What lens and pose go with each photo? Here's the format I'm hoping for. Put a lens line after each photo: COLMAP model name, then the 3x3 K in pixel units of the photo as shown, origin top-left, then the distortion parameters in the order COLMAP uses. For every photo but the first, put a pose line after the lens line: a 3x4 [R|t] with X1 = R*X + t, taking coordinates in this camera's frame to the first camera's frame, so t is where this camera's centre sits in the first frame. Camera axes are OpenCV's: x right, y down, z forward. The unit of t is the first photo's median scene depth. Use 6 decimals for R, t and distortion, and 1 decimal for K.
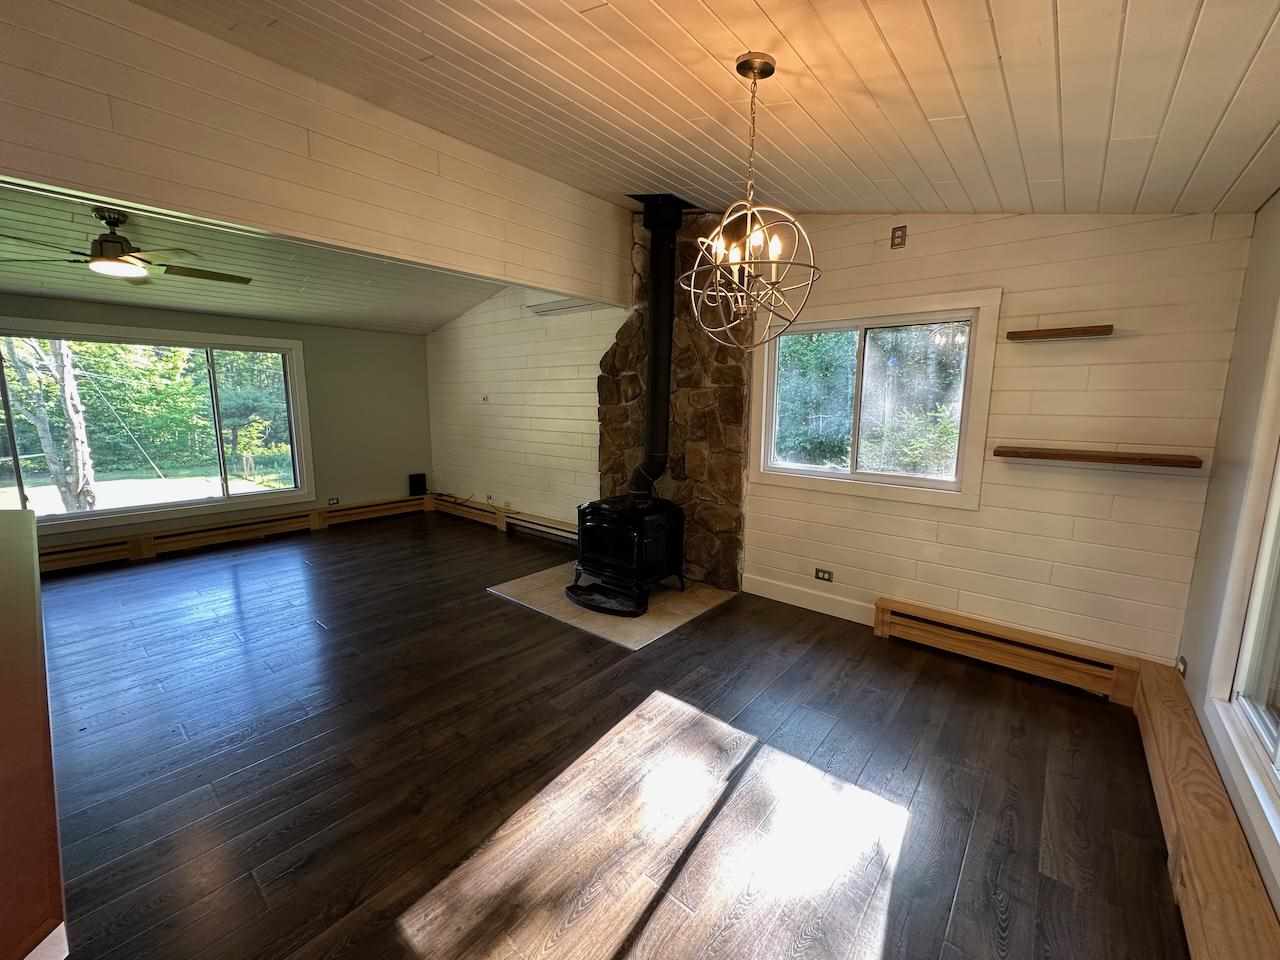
lens RADIAL K [[509.3, 0, 637.1], [0, 509.3, 481.6], [0, 0, 1]] dist [-0.005641, -0.000784]
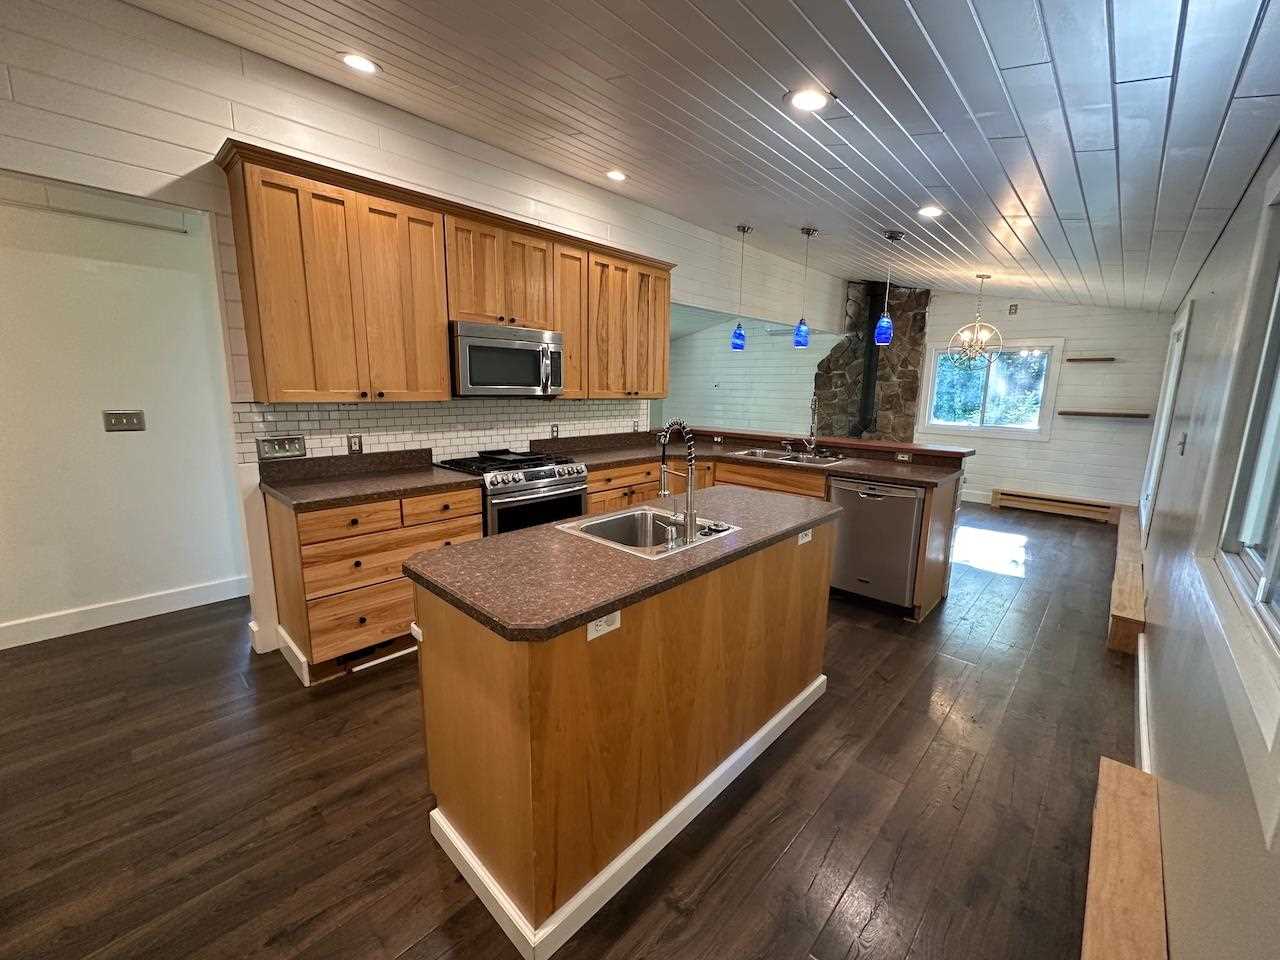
lens RADIAL K [[509.3, 0, 632.4], [0, 509.3, 478.7], [0, 0, 1]] dist [-0.005641, -0.000784]
pose [[0.996827, 0.021165, -0.076735, -0.769687], [-0.019334, 0.999512, 0.024527, 0.165938], [0.077217, -0.022965, 0.996750, -1.071897]]
